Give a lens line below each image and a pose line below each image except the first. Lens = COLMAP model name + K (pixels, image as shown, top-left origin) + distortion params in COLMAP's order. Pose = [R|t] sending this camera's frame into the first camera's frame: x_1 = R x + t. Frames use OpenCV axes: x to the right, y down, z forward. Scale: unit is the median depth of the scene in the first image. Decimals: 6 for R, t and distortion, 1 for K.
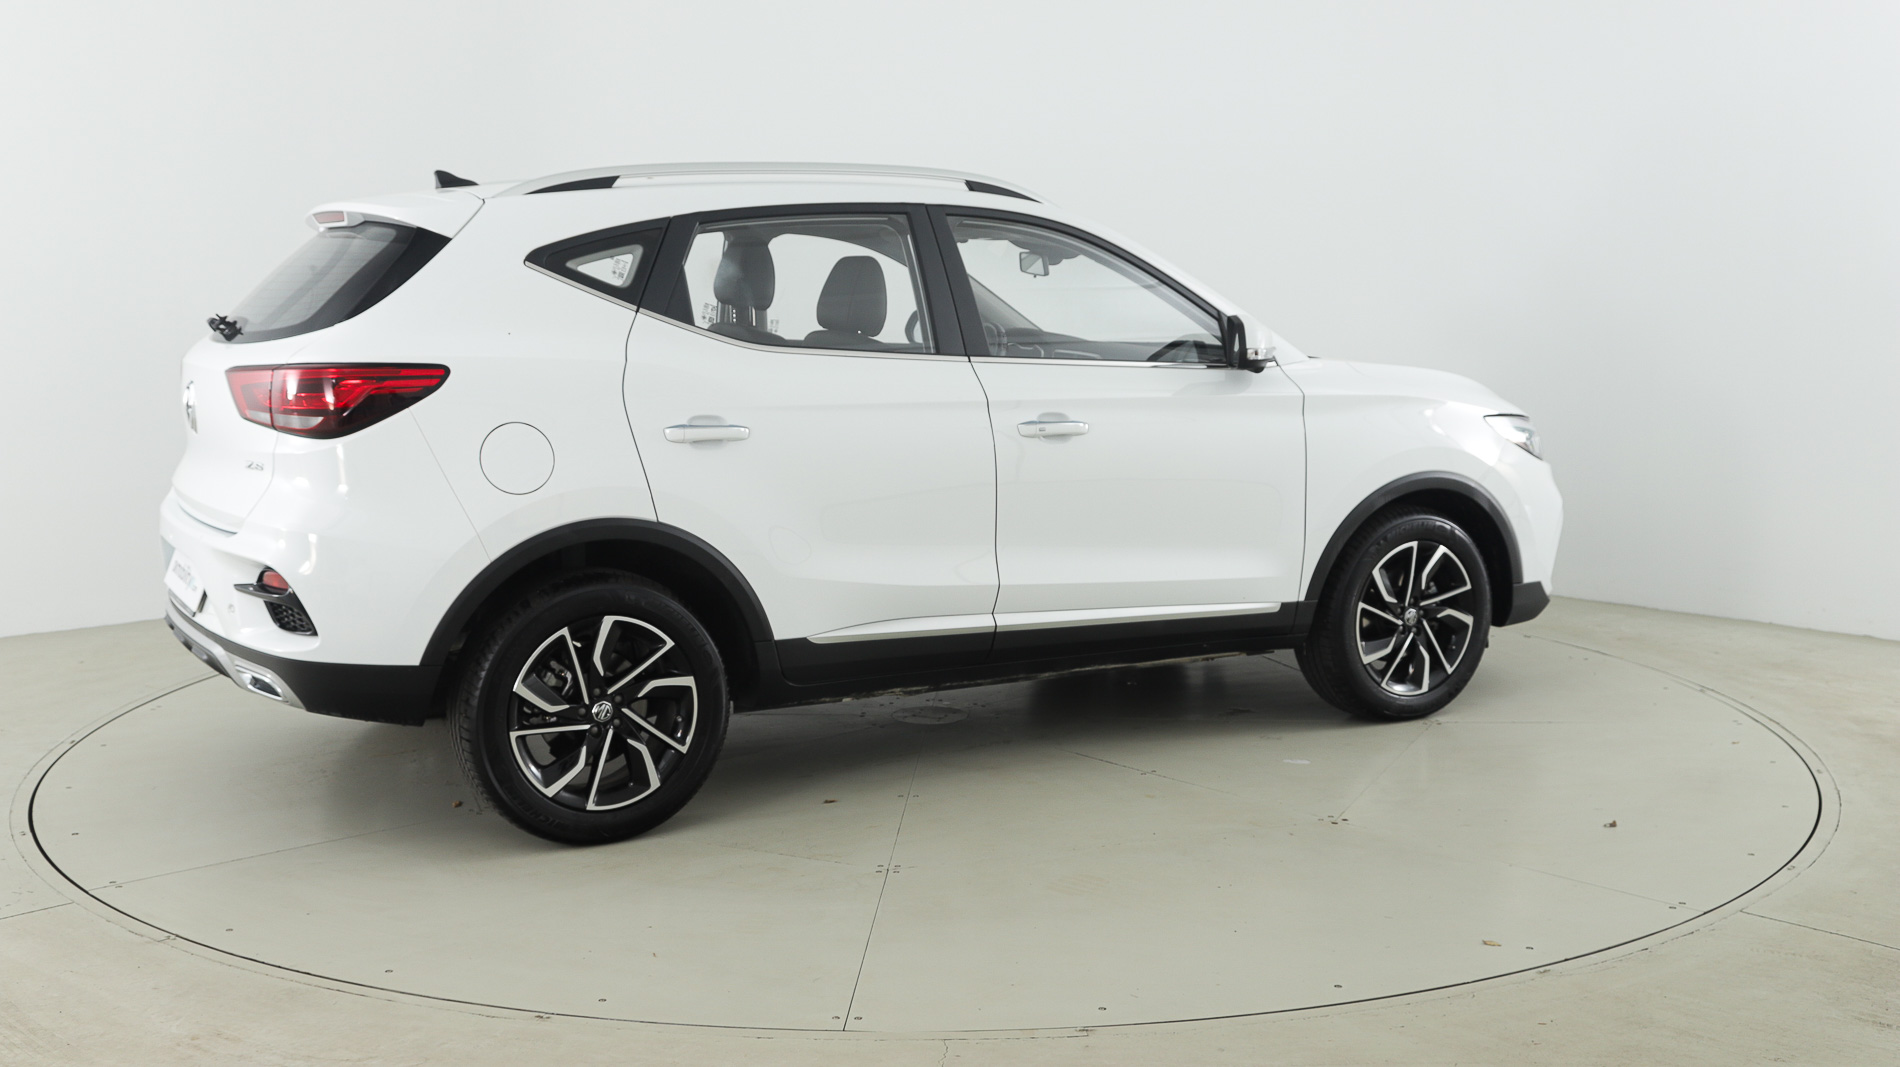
lens RADIAL K [[1987.2, 0, 996.1], [0, 1987.2, 531.7], [0, 0, 1]] dist [0.015231, 0.000000]
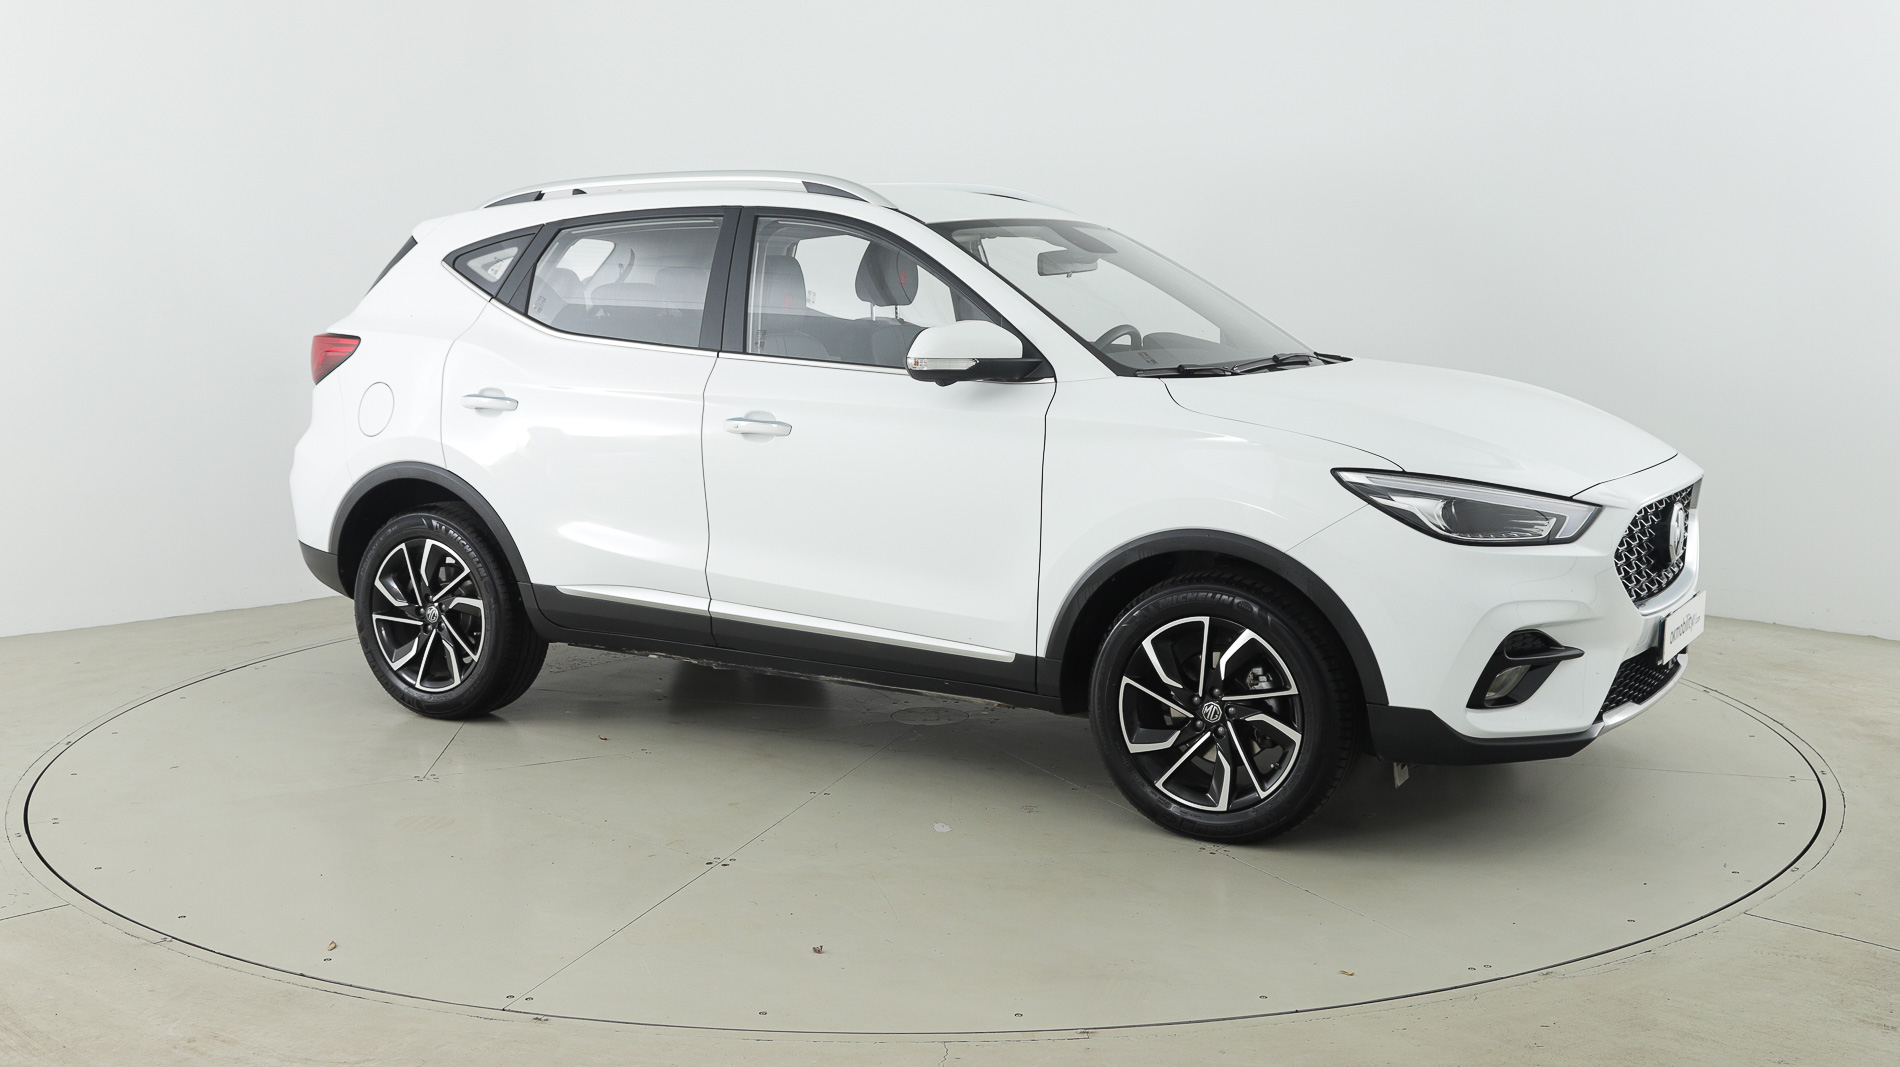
lens RADIAL K [[1987.2, 0, 958.3], [0, 1987.2, 528.9], [0, 0, 1]] dist [0.015231, 0.000000]
pose [[0.486603, 0.119106, -0.865466, 0.935037], [-0.116739, 0.990643, 0.070697, -0.082043], [0.865788, 0.066632, 0.495954, 0.578666]]
